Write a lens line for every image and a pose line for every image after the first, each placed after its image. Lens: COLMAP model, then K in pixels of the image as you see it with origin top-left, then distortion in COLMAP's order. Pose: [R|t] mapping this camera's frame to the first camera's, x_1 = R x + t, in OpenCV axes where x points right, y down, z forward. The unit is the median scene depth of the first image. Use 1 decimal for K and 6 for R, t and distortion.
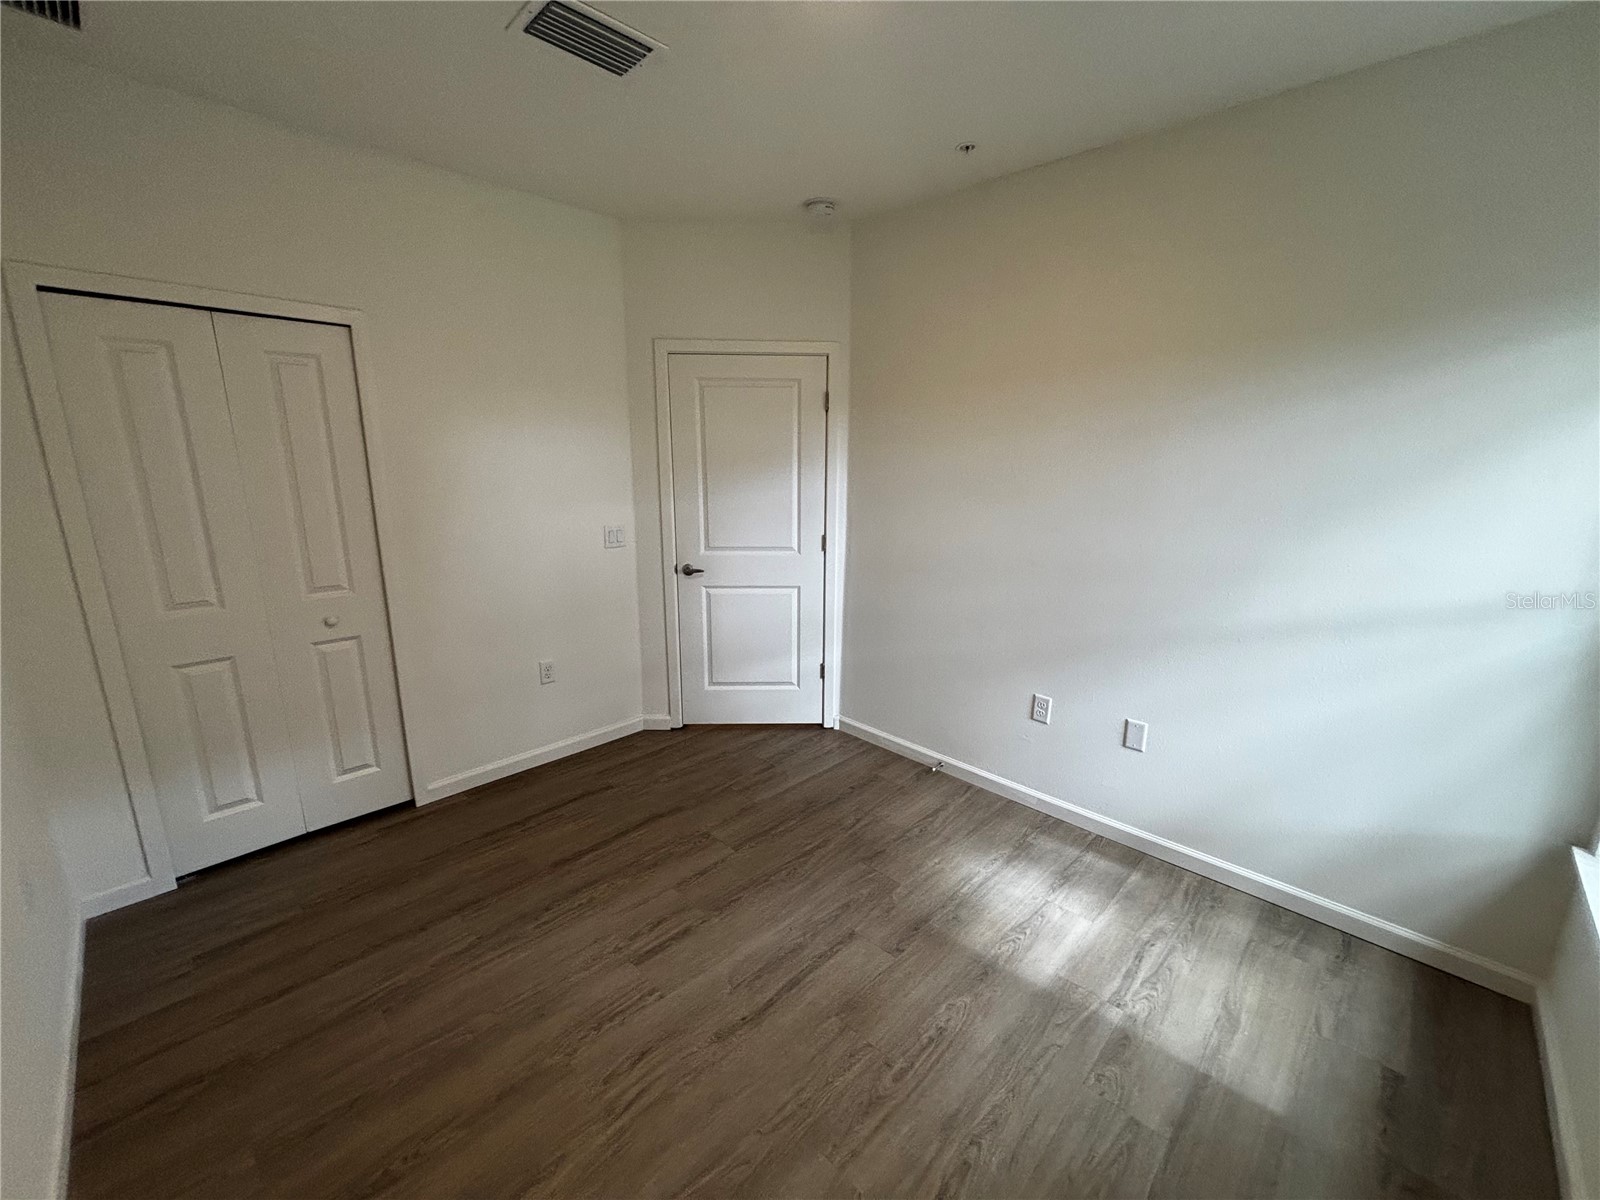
lens RADIAL K [[648.9, 0, 804.4], [0, 648.9, 598.7], [0, 0, 1]] dist [-0.002087, -0.000275]
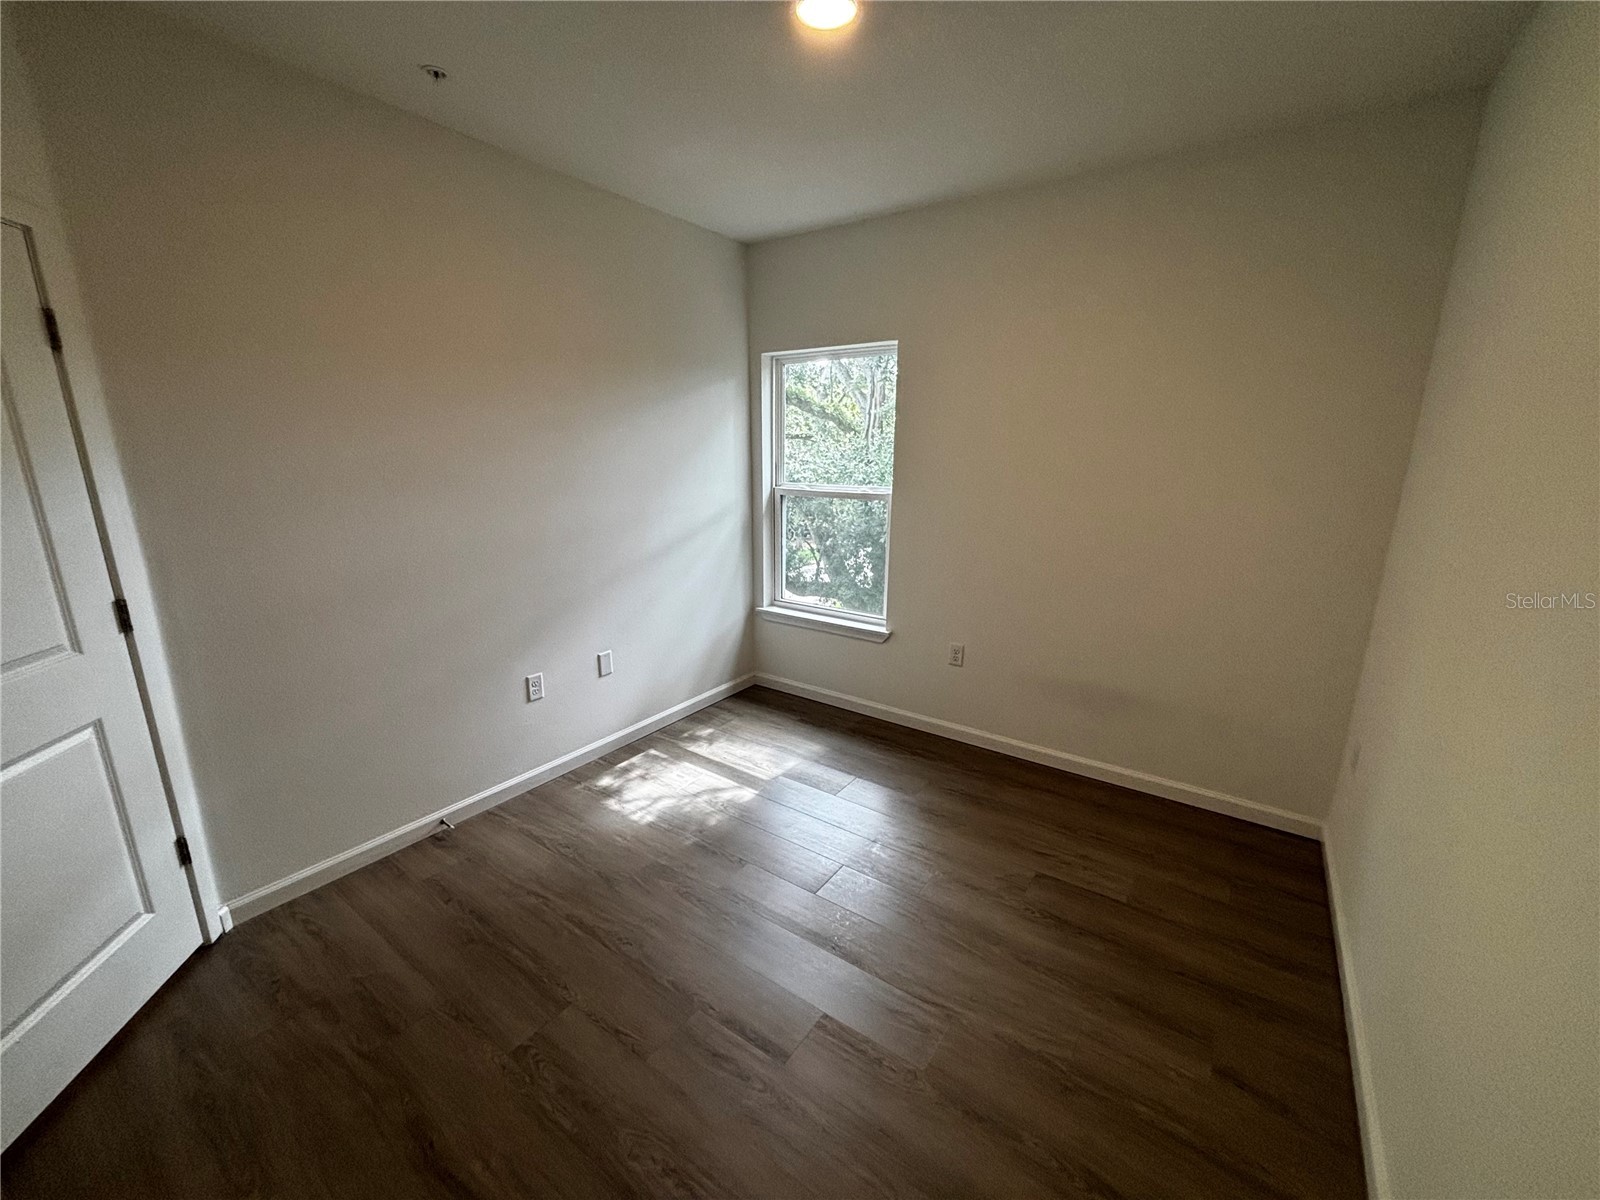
lens RADIAL K [[648.9, 0, 804.4], [0, 648.9, 598.7], [0, 0, 1]] dist [-0.002087, -0.000275]
pose [[-0.167236, -0.236771, 0.957064, -0.710504], [0.214860, 0.938650, 0.269760, -0.159653], [-0.962220, 0.250749, -0.106104, 0.710879]]
